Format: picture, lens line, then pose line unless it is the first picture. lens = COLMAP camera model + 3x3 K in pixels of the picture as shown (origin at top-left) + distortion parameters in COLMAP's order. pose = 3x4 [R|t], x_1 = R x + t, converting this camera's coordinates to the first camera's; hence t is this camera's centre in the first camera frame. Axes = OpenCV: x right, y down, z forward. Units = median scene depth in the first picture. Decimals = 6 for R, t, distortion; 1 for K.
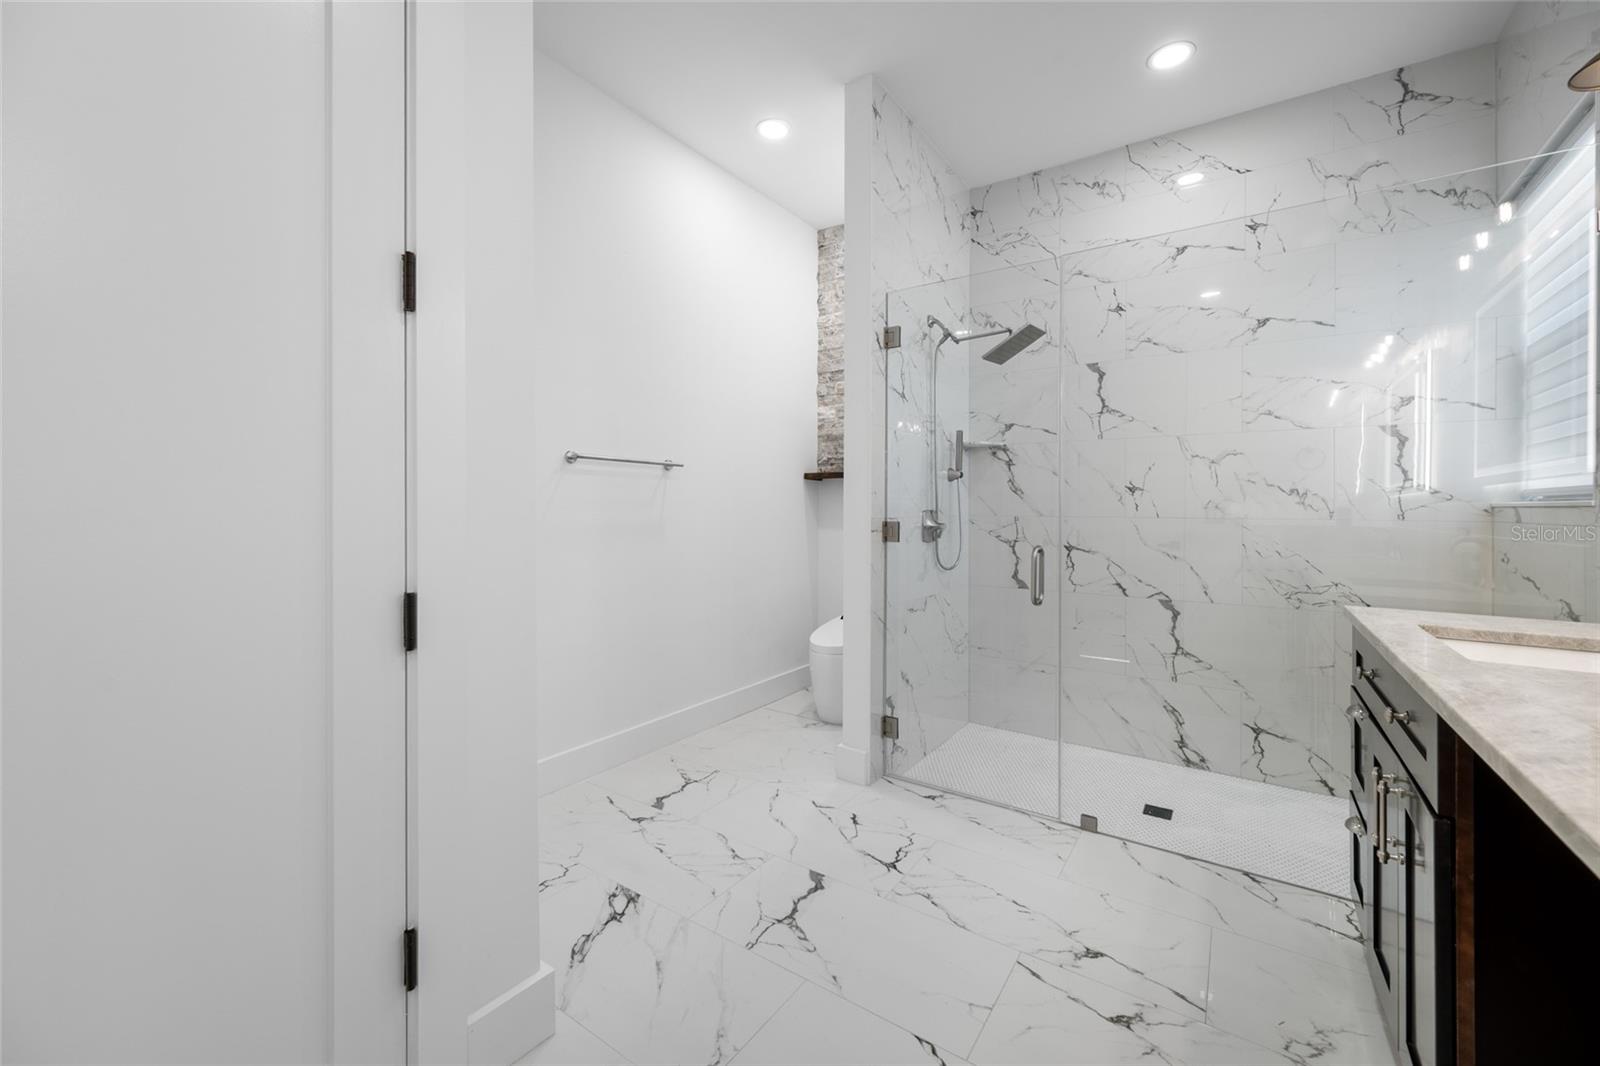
lens RADIAL K [[629.4, 0, 818.2], [0, 629.4, 503.4], [0, 0, 1]] dist [0.002144, -0.000149]
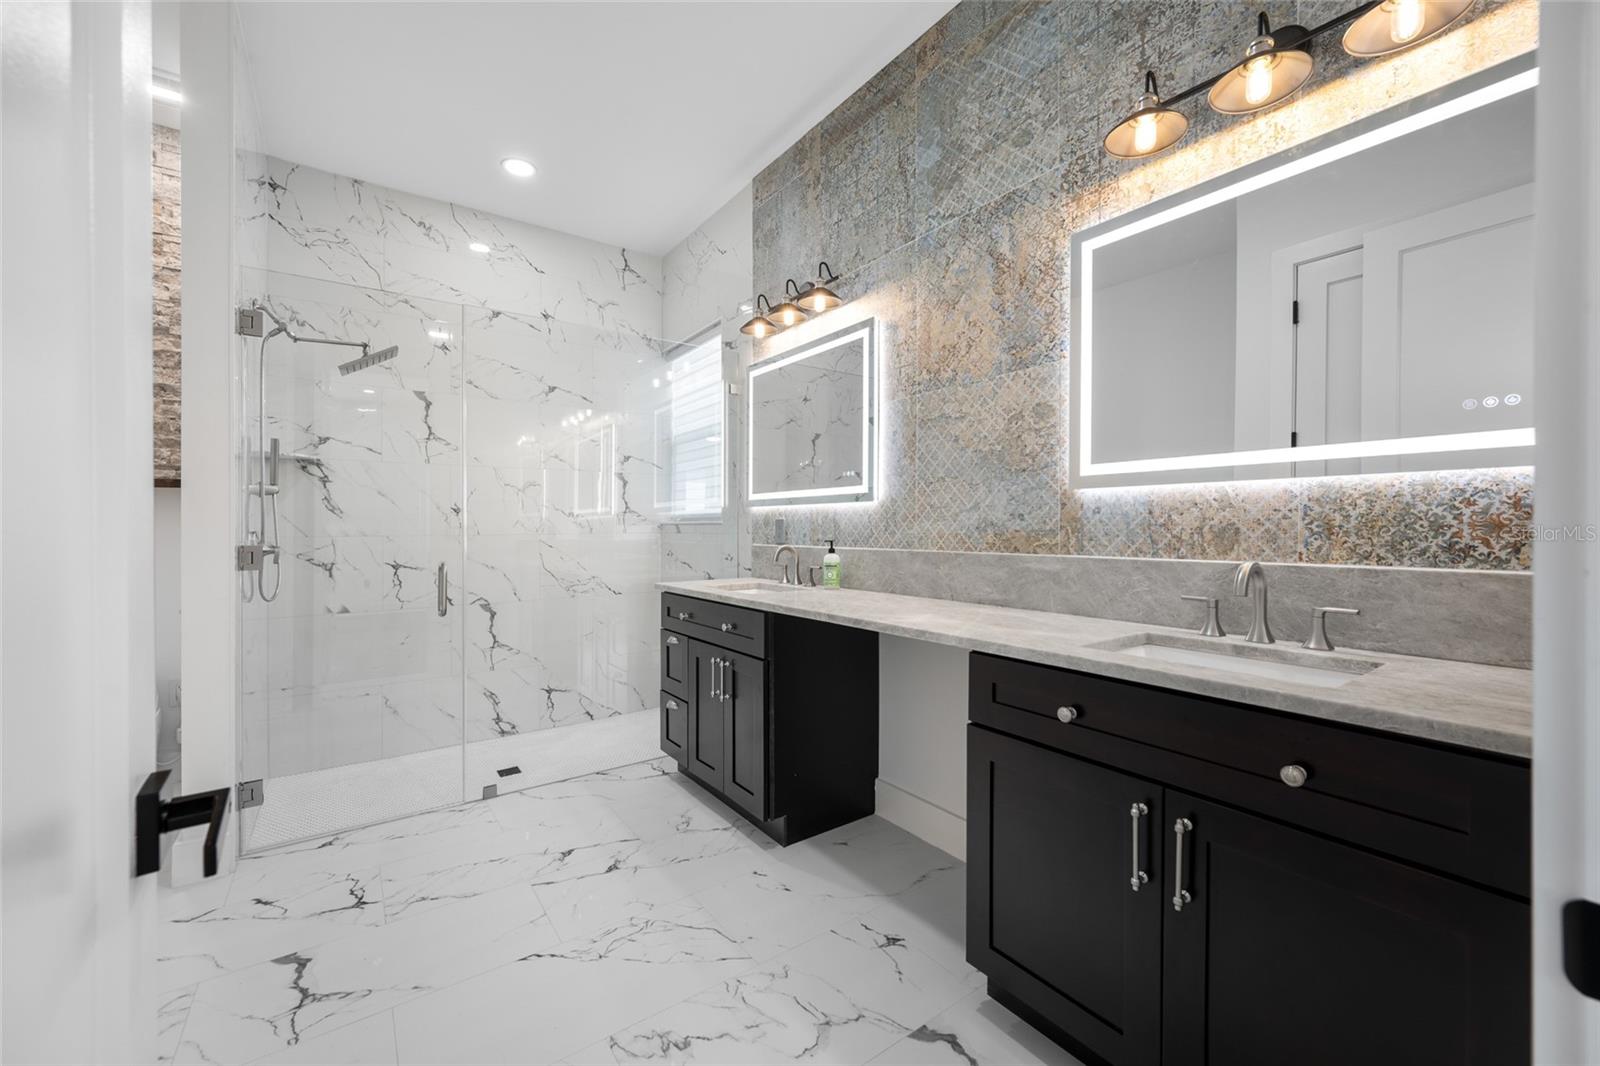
lens RADIAL K [[629.4, 0, 799.1], [0, 629.4, 528.4], [0, 0, 1]] dist [0.002144, -0.000149]
pose [[0.344363, -0.011110, 0.938771, -0.371131], [0.002911, 0.999938, 0.010766, -0.000575], [-0.938832, -0.000975, 0.344374, 0.033758]]
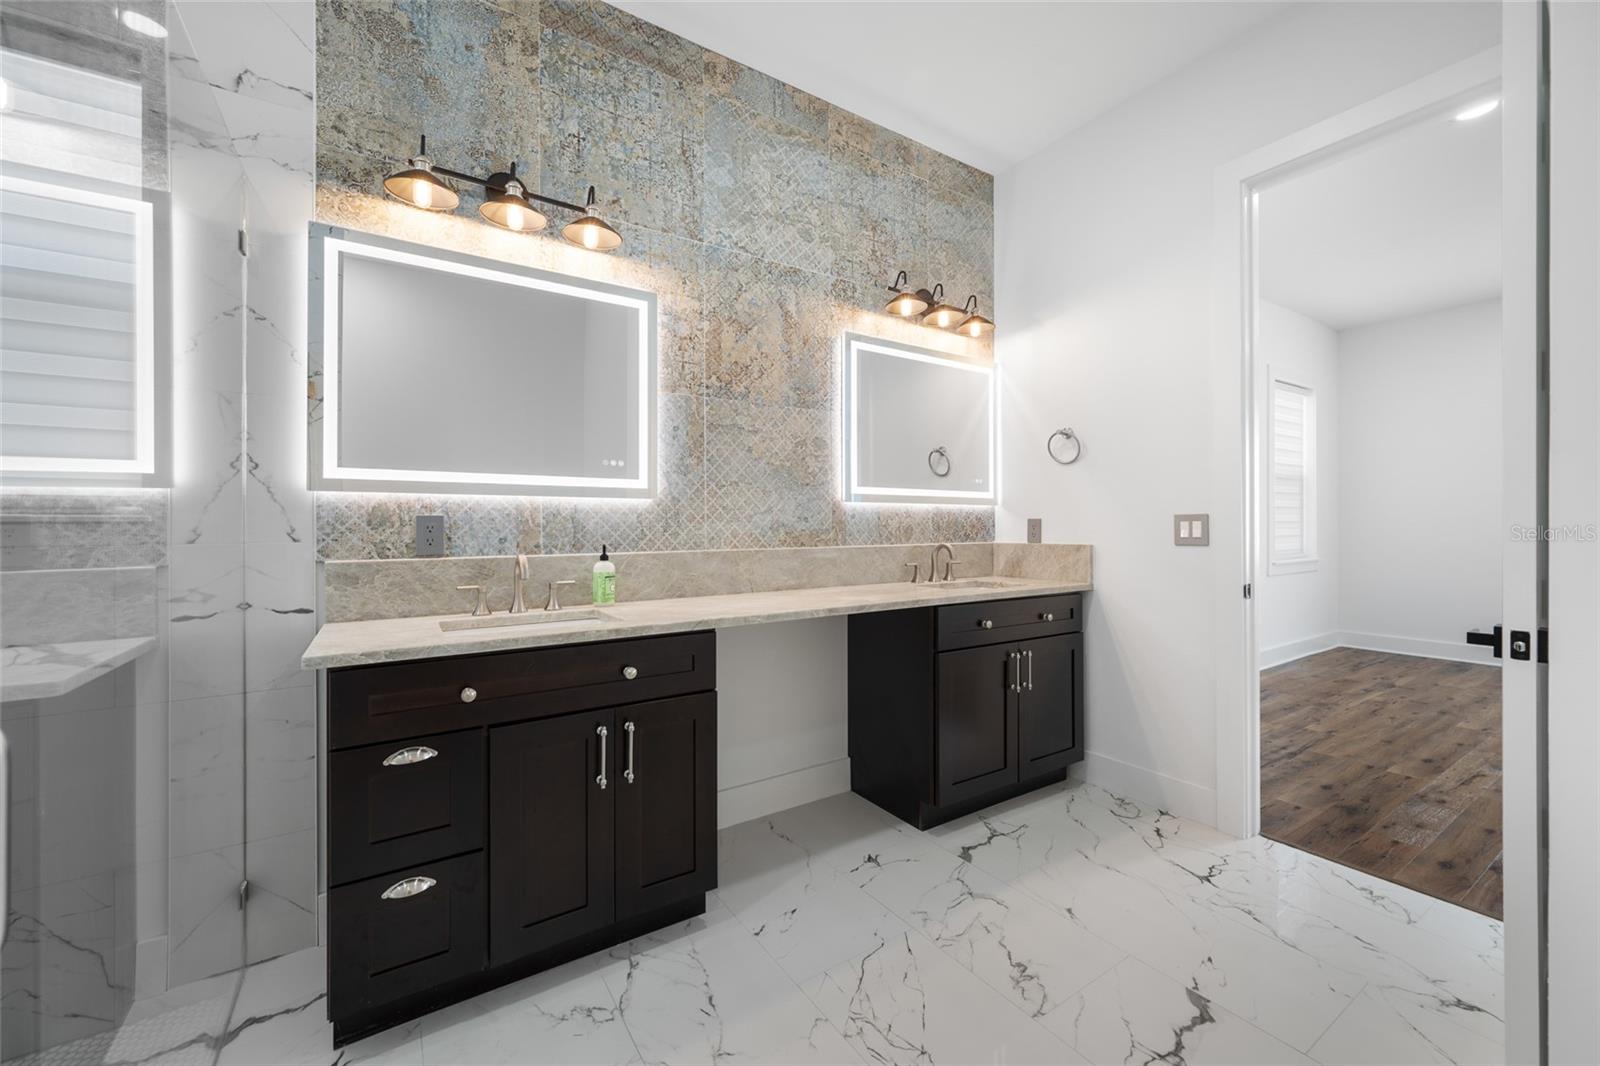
lens RADIAL K [[629.4, 0, 796.4], [0, 629.4, 528.9], [0, 0, 1]] dist [0.002144, -0.000149]
pose [[-0.920348, -0.004527, 0.391075, 0.012155], [-0.003341, 0.999988, 0.003714, 0.005154], [-0.391087, 0.002111, -0.920351, 0.879569]]
